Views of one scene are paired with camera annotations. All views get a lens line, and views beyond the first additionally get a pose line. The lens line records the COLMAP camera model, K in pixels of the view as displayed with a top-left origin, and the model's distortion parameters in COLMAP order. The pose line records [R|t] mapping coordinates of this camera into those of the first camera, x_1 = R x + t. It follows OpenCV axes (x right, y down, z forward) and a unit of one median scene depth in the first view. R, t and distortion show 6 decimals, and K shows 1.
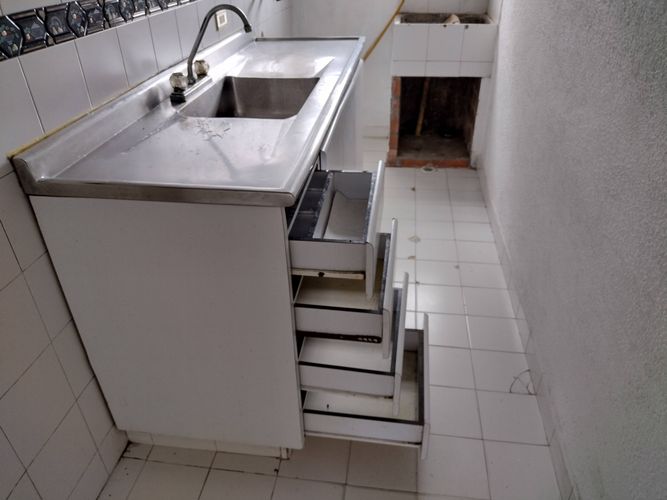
lens RADIAL K [[497.5, 0, 332.8], [0, 497.5, 250.1], [0, 0, 1]] dist [0.015437, 0.004292]
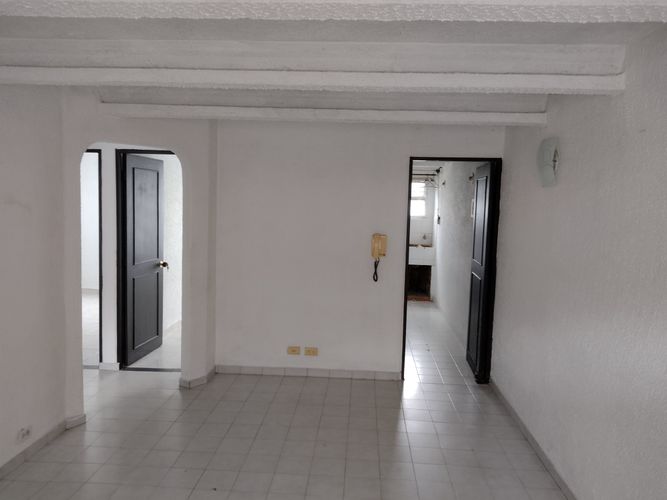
lens RADIAL K [[497.5, 0, 334.1], [0, 497.5, 245.8], [0, 0, 1]] dist [0.015437, 0.004292]
pose [[0.995010, 0.041723, 0.090638, -0.470363], [0.004819, 0.887223, -0.461315, 0.789998], [-0.099663, 0.459450, 0.882595, -1.360569]]
